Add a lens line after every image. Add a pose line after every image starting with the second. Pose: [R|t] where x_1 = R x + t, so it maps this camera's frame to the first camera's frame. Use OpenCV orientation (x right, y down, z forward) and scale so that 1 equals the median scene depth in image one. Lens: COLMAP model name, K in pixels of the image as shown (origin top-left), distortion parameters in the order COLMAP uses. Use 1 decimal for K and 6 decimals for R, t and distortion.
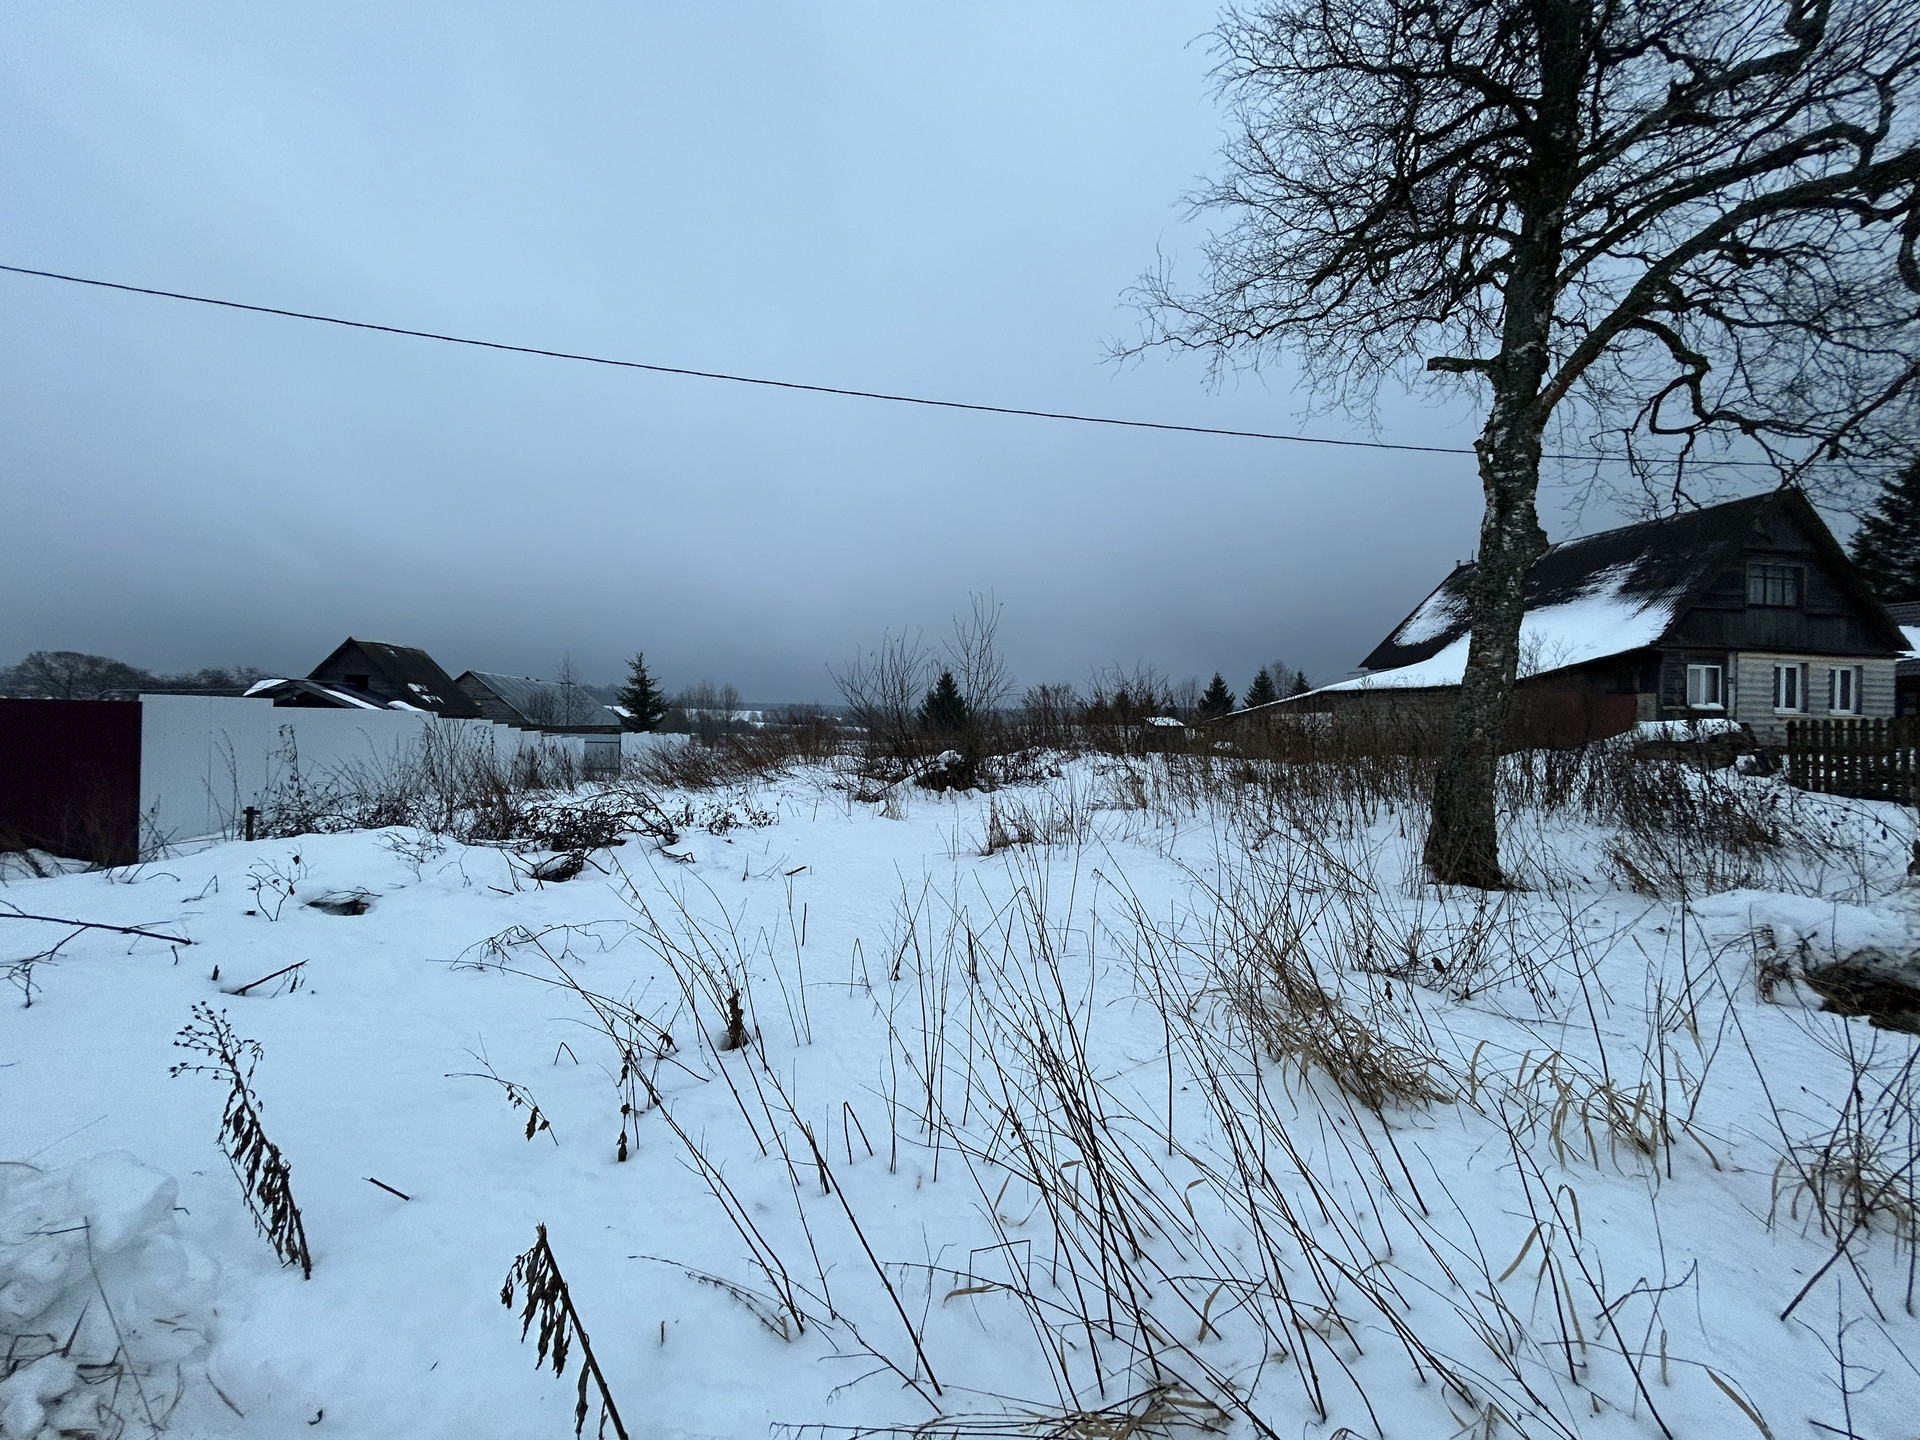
lens RADIAL K [[781.8, 0, 962.5], [0, 781.8, 715.6], [0, 0, 1]] dist [-0.029289, 0.017923]
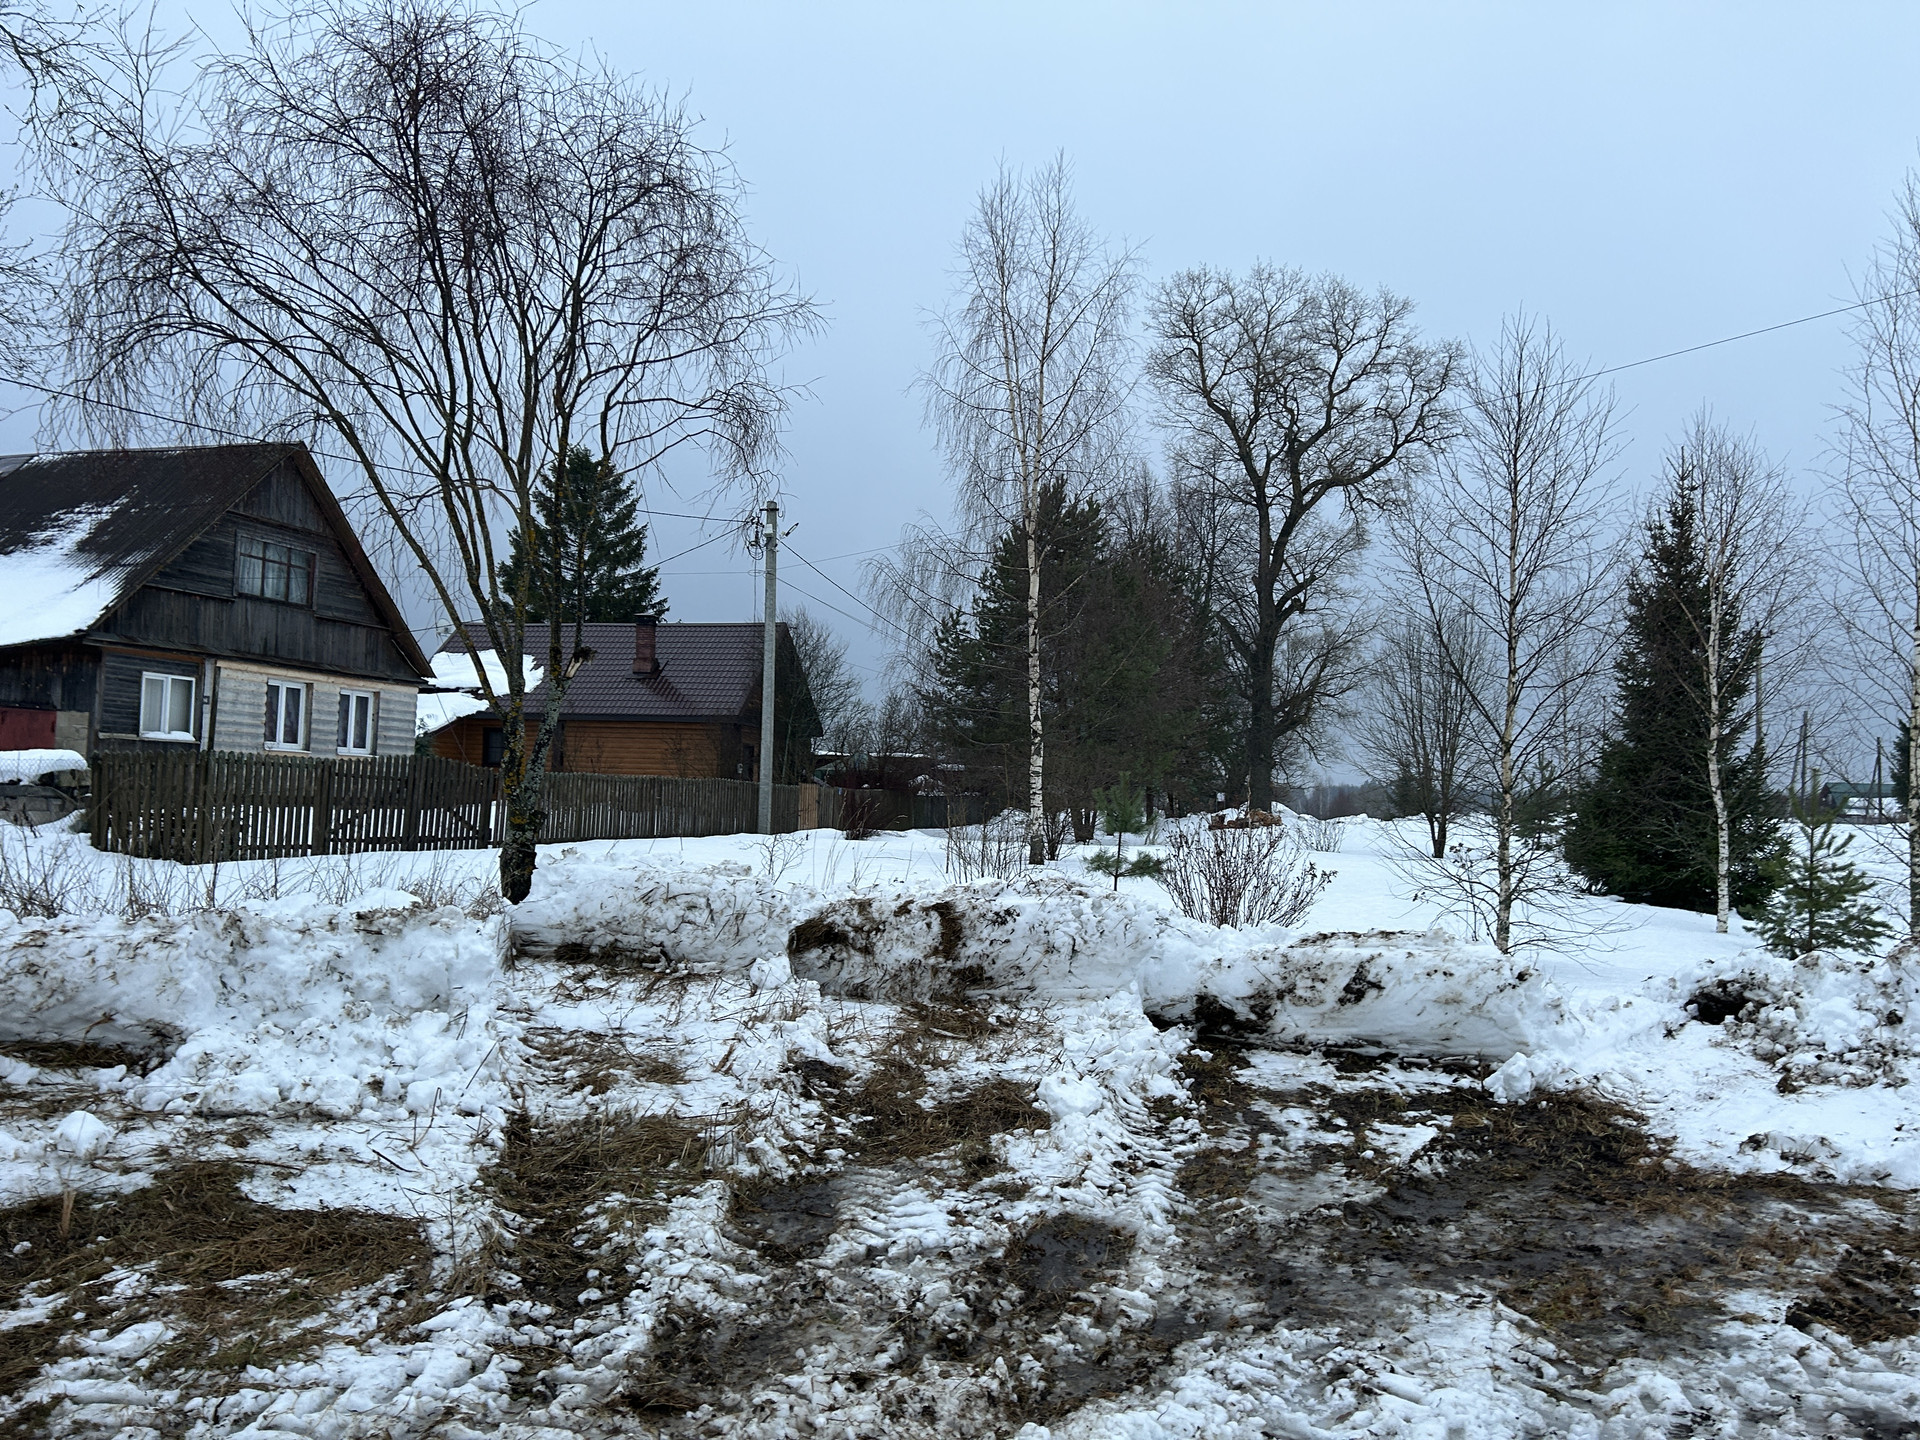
lens RADIAL K [[1457.3, 0, 986.2], [0, 1457.3, 729.1], [0, 0, 1]] dist [0.050573, -0.063318]
pose [[0.462664, 0.043160, 0.885482, 0.224086], [-0.028534, 0.999022, -0.033785, 0.006860], [-0.886074, -0.009635, 0.463443, -0.313617]]
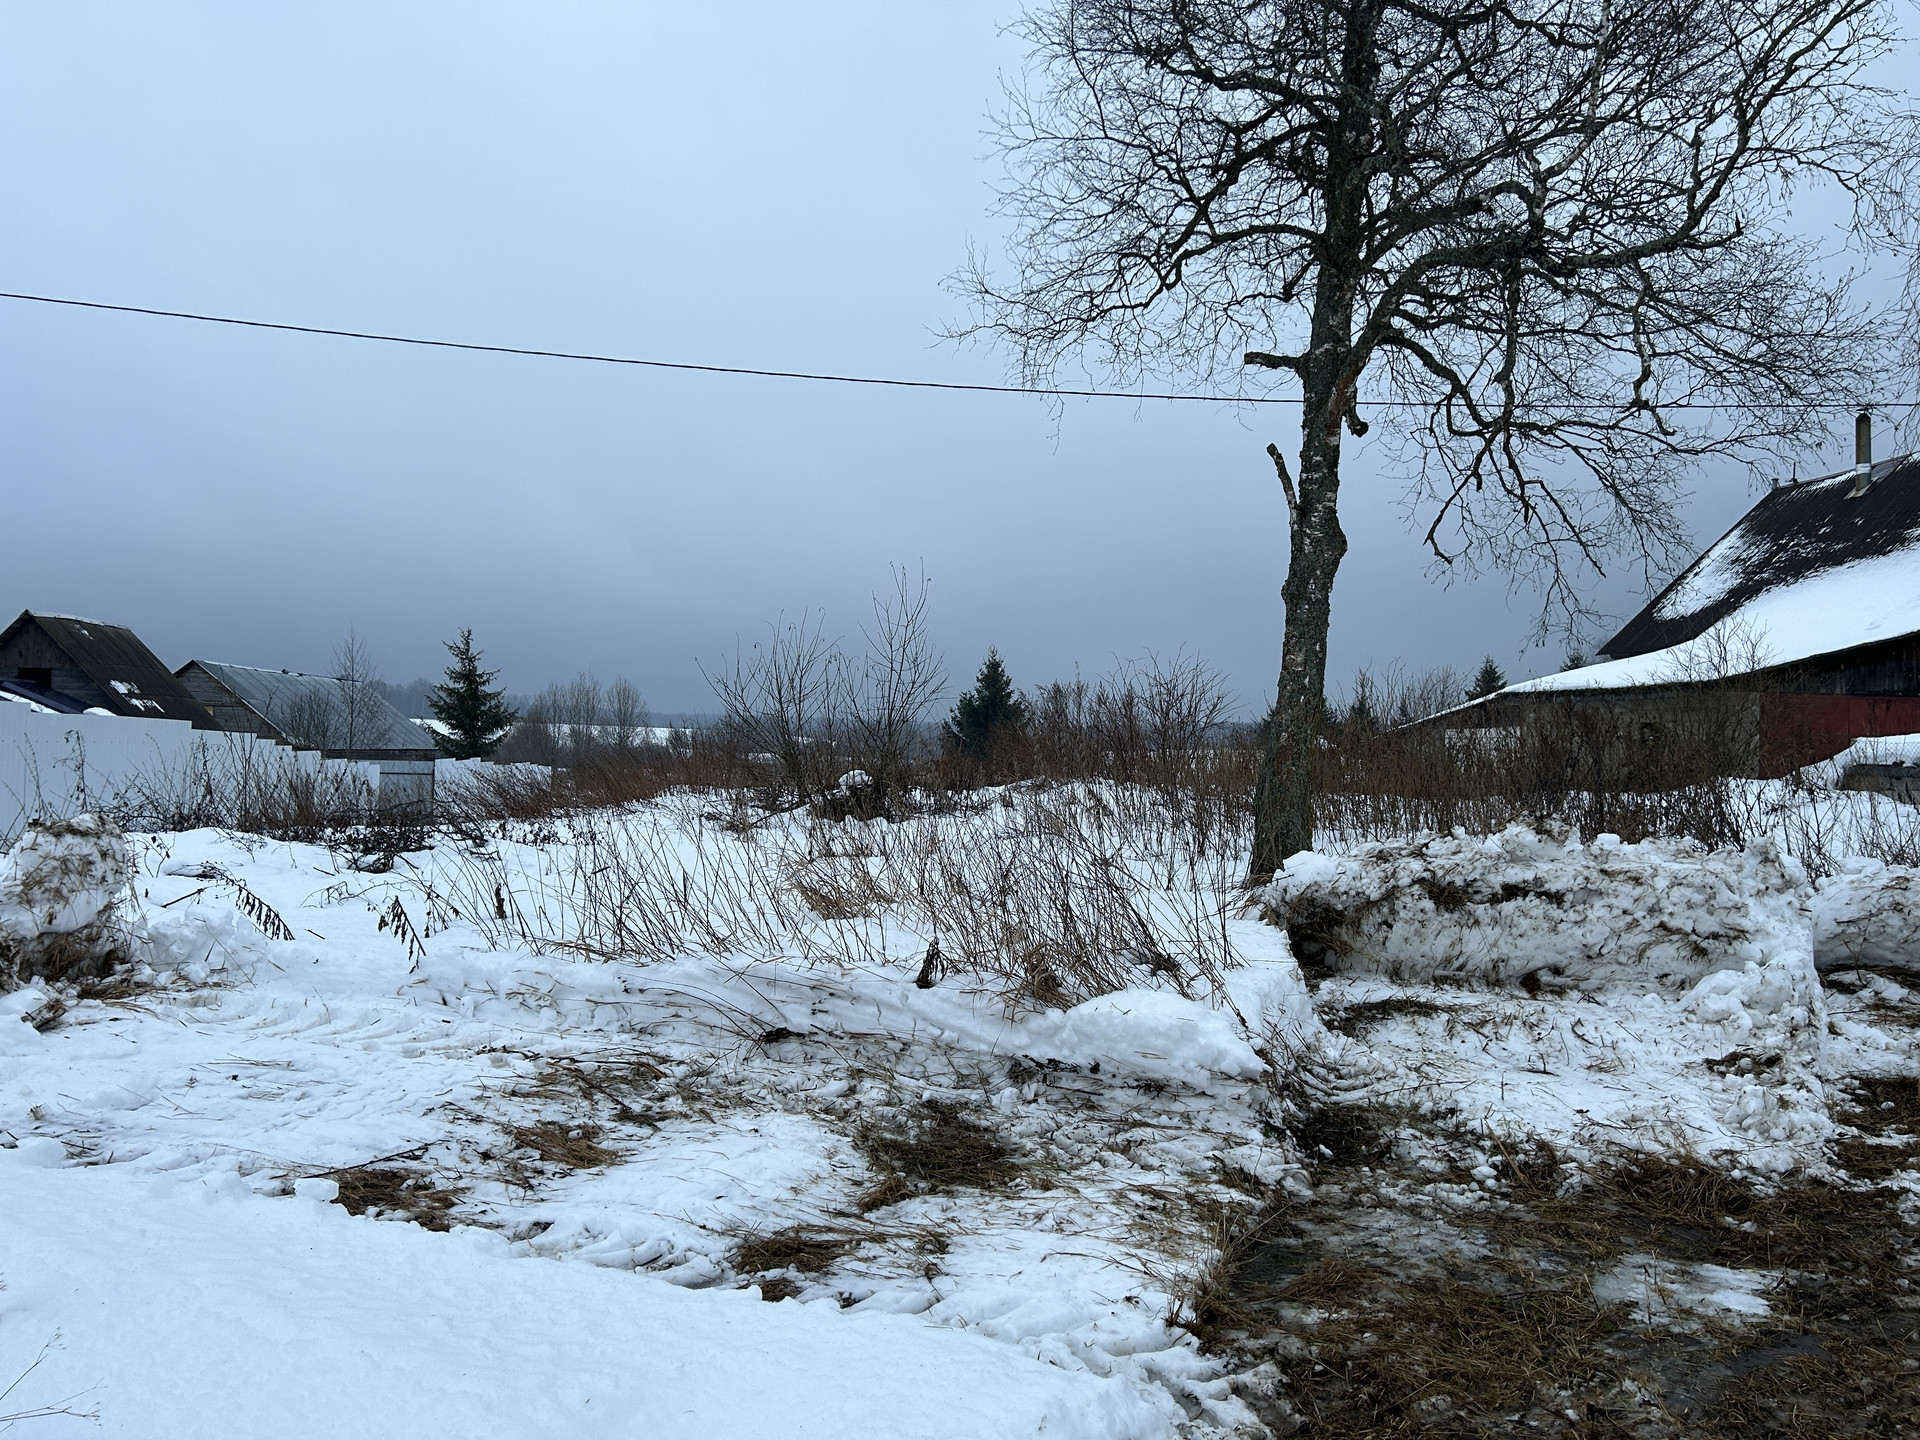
lens RADIAL K [[1457.3, 0, 986.2], [0, 1457.3, 729.1], [0, 0, 1]] dist [0.050573, -0.063318]
pose [[0.998475, 0.001574, -0.055191, 0.183550], [-0.001908, 0.999980, -0.005983, 0.010874], [0.055181, 0.006079, 0.998458, -0.409881]]
